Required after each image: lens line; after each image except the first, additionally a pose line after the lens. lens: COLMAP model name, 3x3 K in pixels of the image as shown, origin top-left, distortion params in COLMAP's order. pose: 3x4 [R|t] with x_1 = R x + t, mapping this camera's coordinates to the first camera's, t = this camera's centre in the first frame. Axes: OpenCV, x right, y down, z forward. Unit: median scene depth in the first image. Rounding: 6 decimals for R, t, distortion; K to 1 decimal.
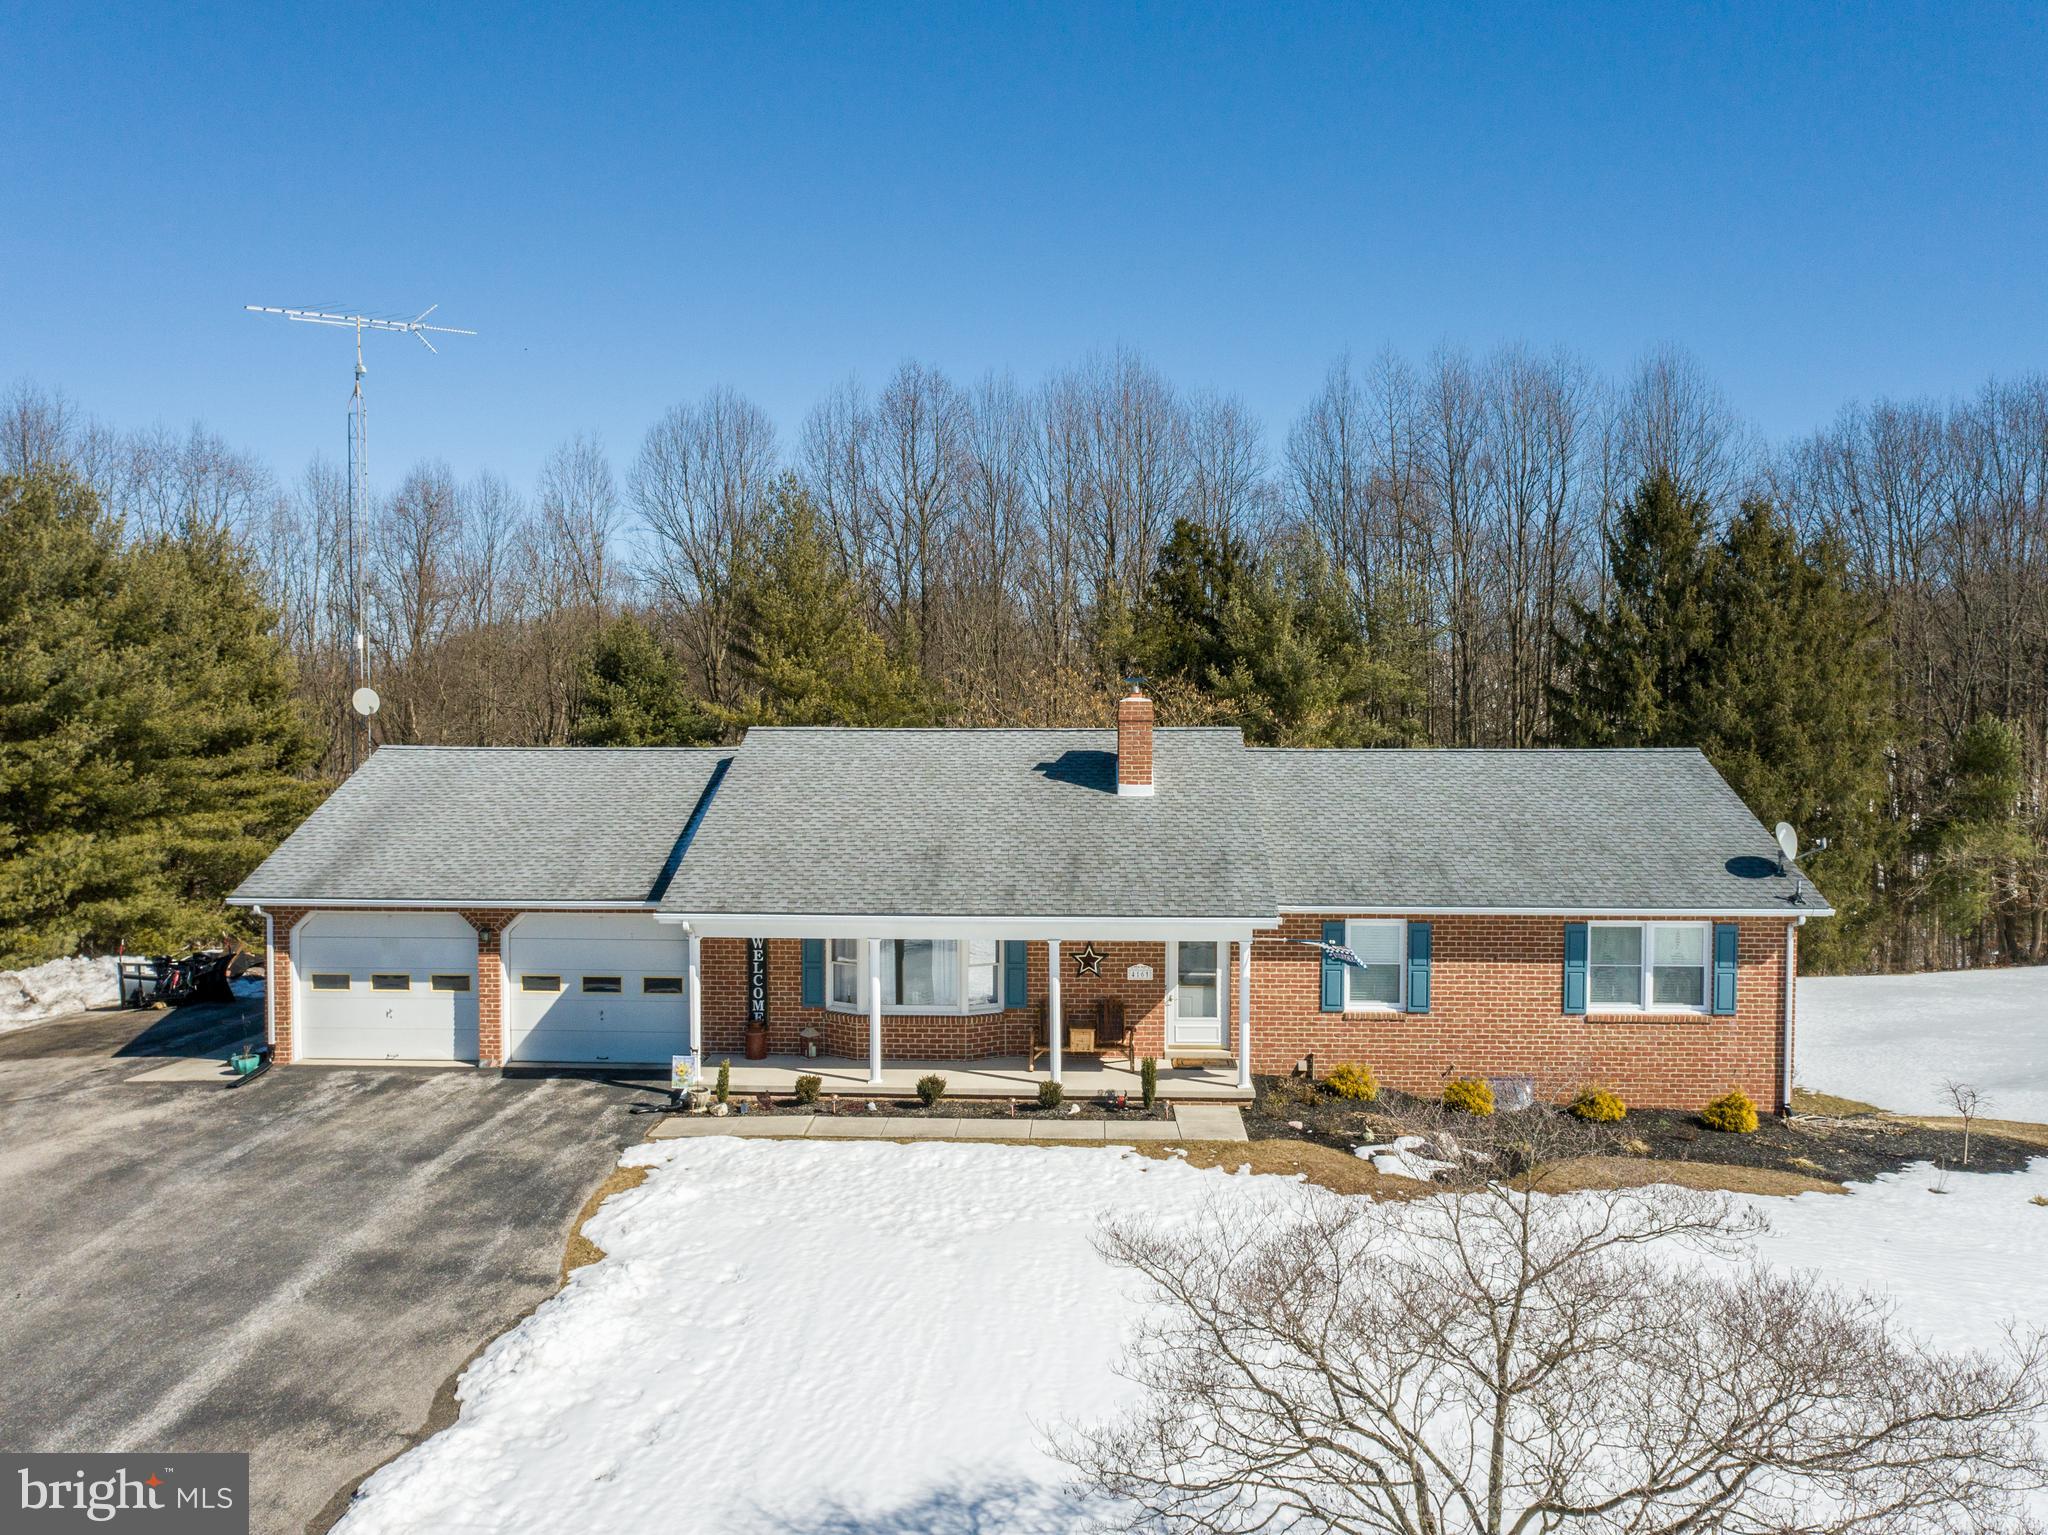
lens RADIAL K [[1578.8, 0, 1020.1], [0, 1578.8, 768.8], [0, 0, 1]] dist [-0.019434, 0.015030]
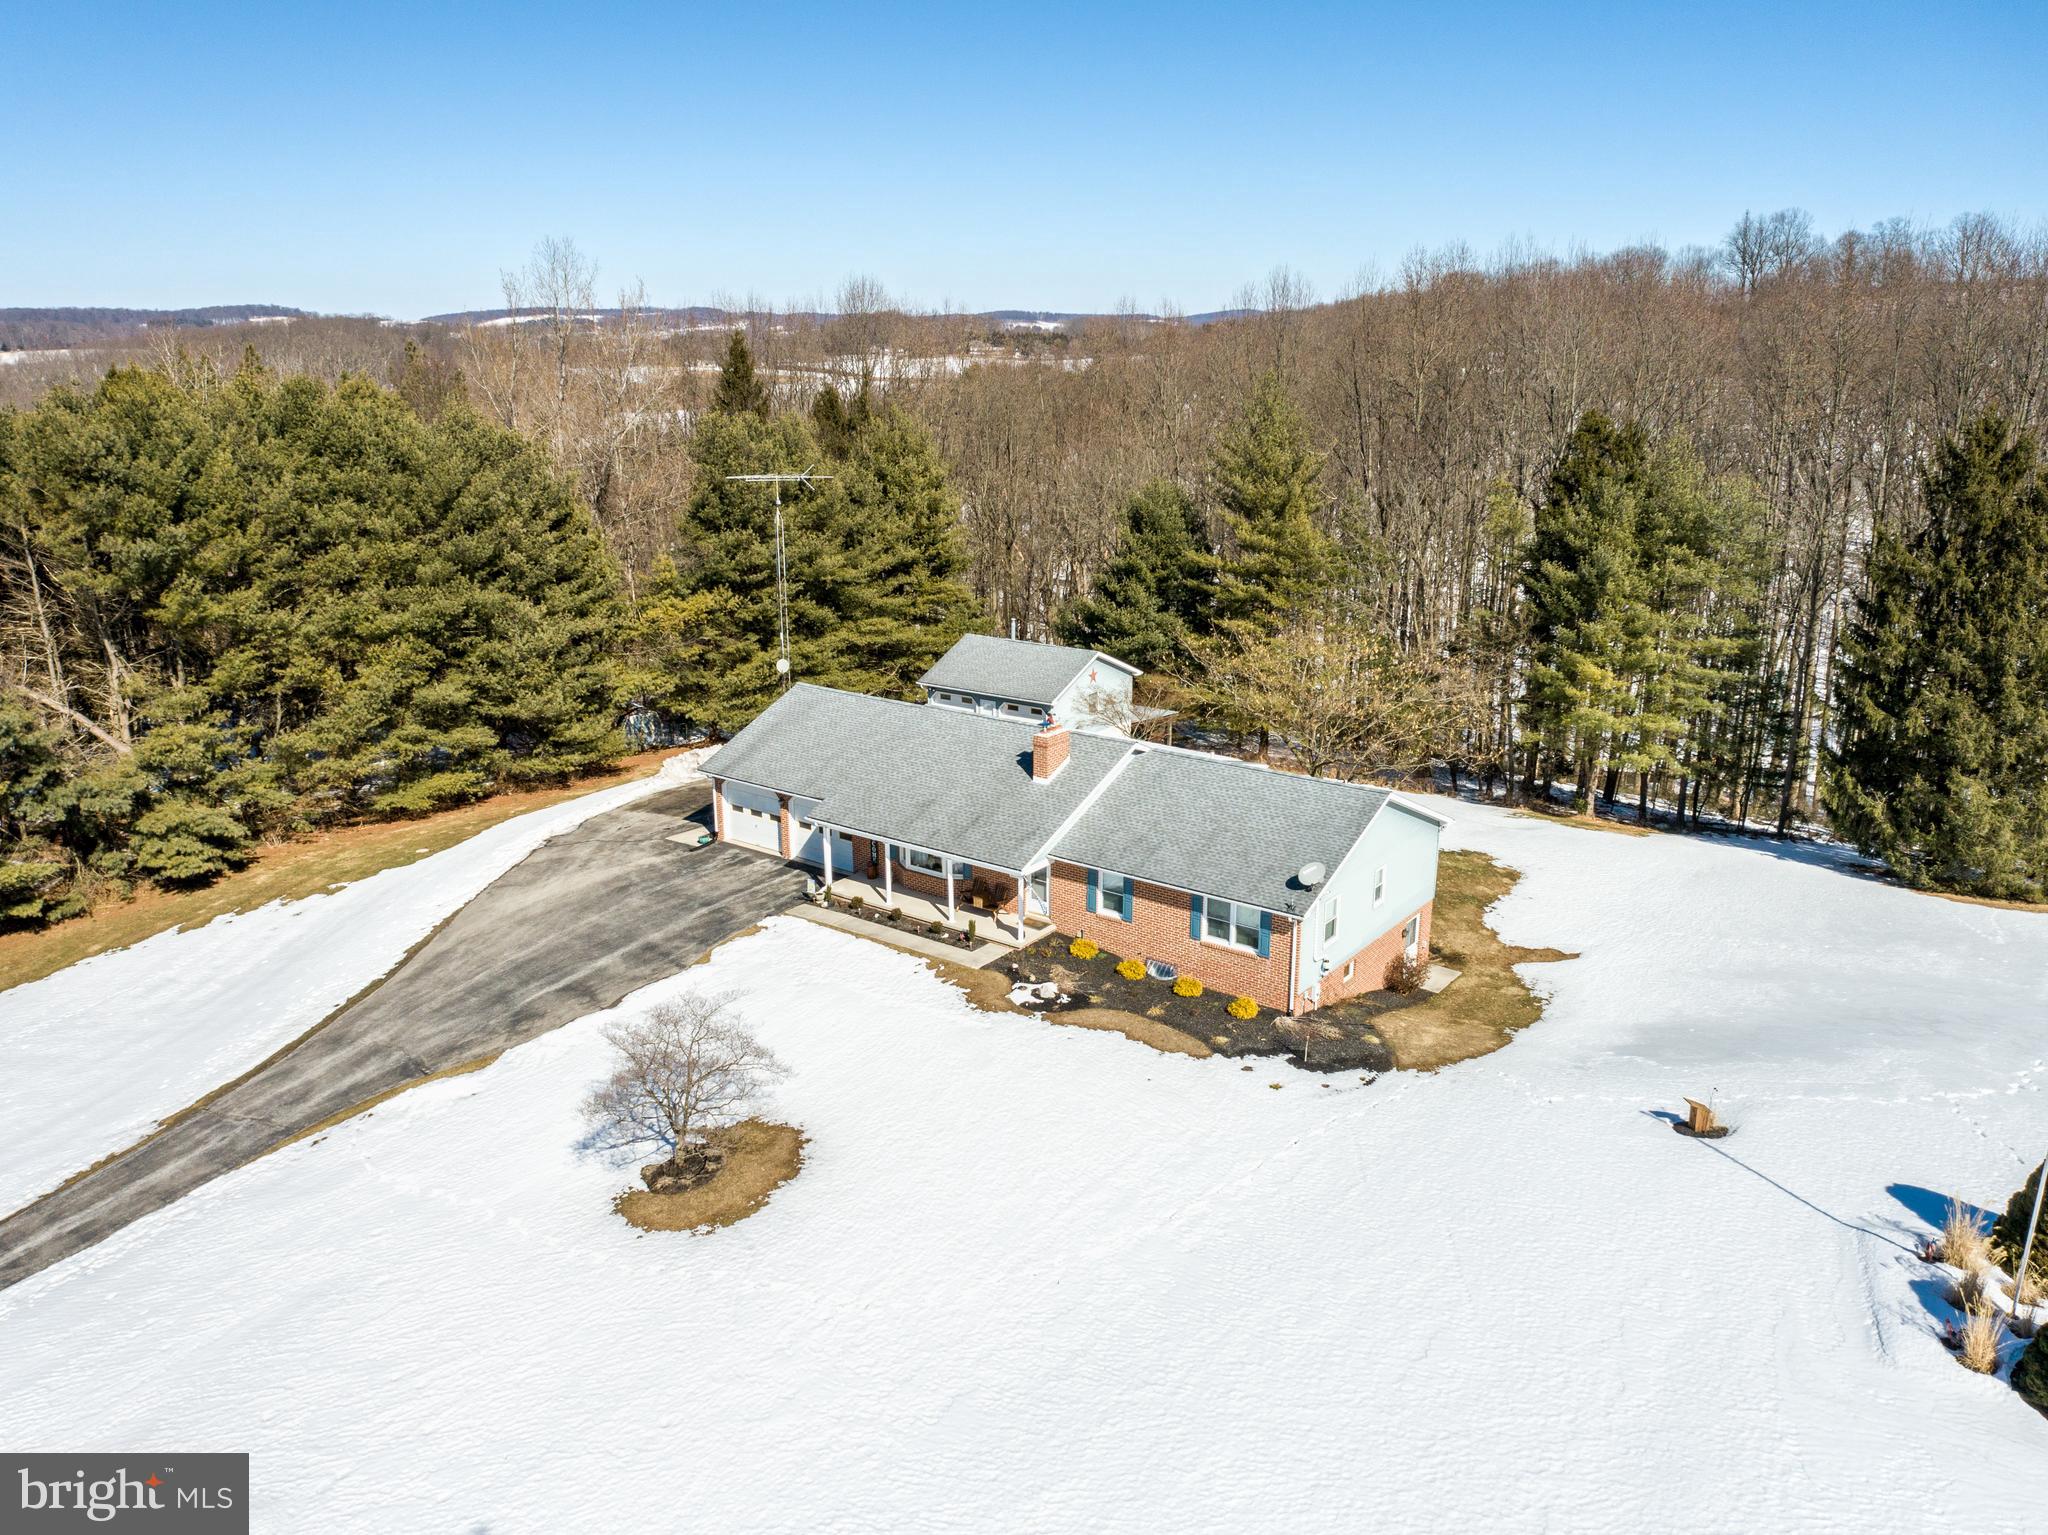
lens RADIAL K [[1559.0, 0, 1019.8], [0, 1559.0, 769.7], [0, 0, 1]] dist [-0.015441, 0.009590]
pose [[0.826304, 0.152447, -0.542200, 1.228920], [-0.014351, 0.968059, 0.250312, -0.539865], [0.563041, -0.199052, 0.802099, -0.626493]]
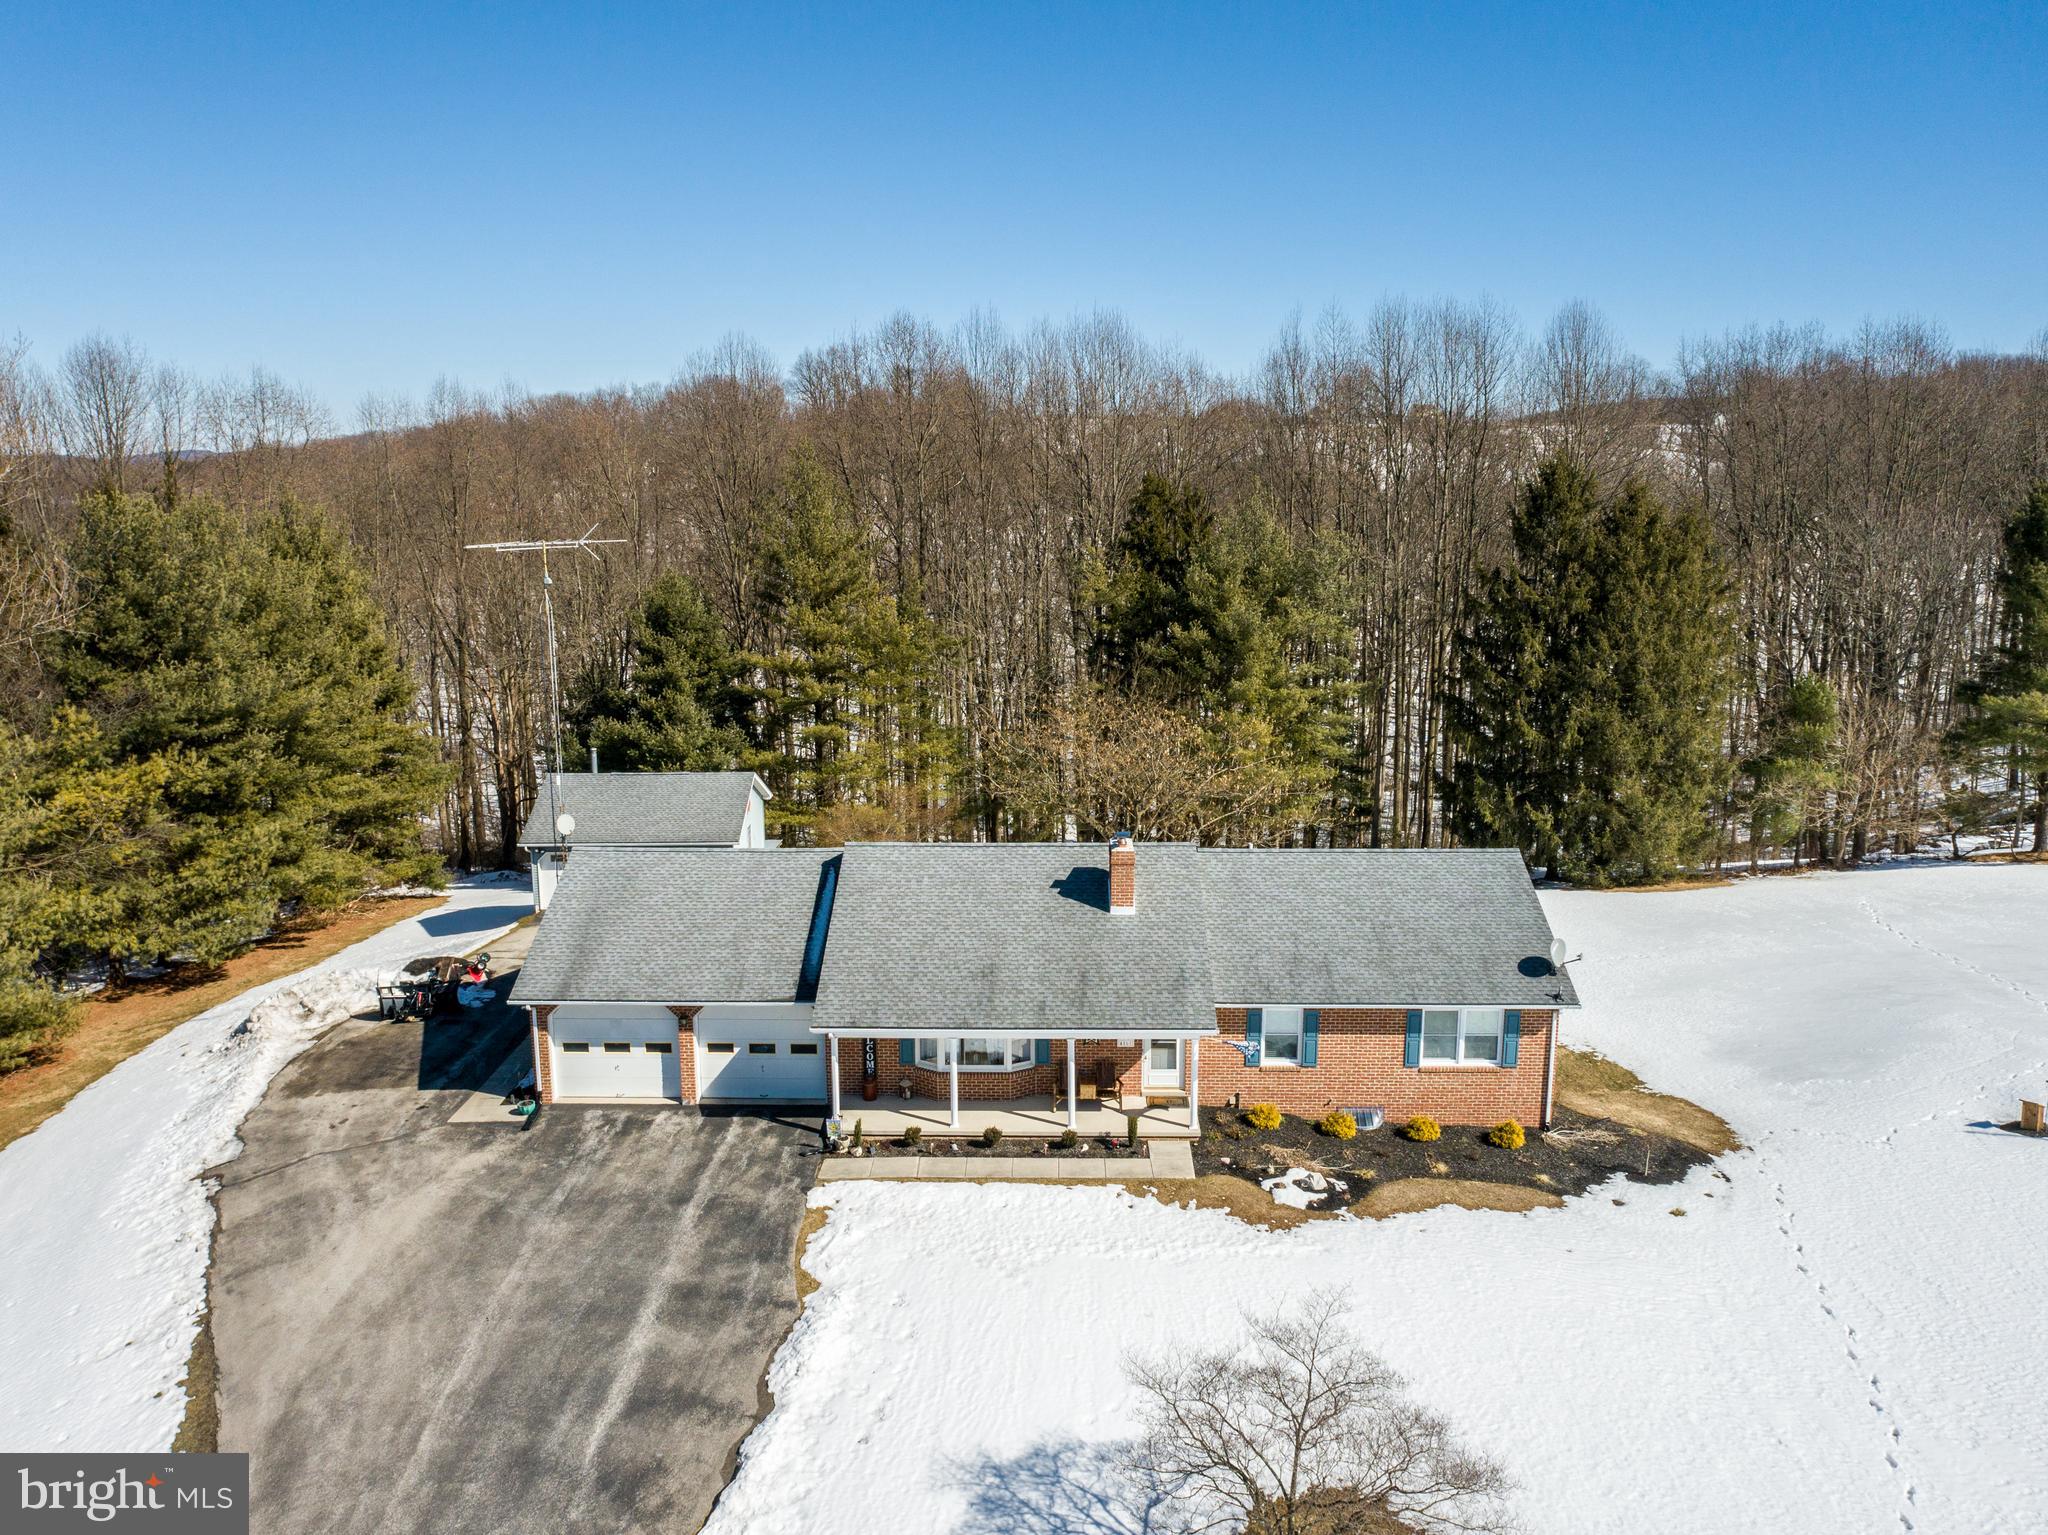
lens RADIAL K [[1562.1, 0, 1021.1], [0, 1562.1, 767.5], [0, 0, 1]] dist [-0.018395, 0.010086]
pose [[0.999672, -0.009880, 0.023608, -0.059425], [0.005891, 0.986543, 0.163398, -0.395237], [-0.024905, -0.163205, 0.986278, -0.446000]]
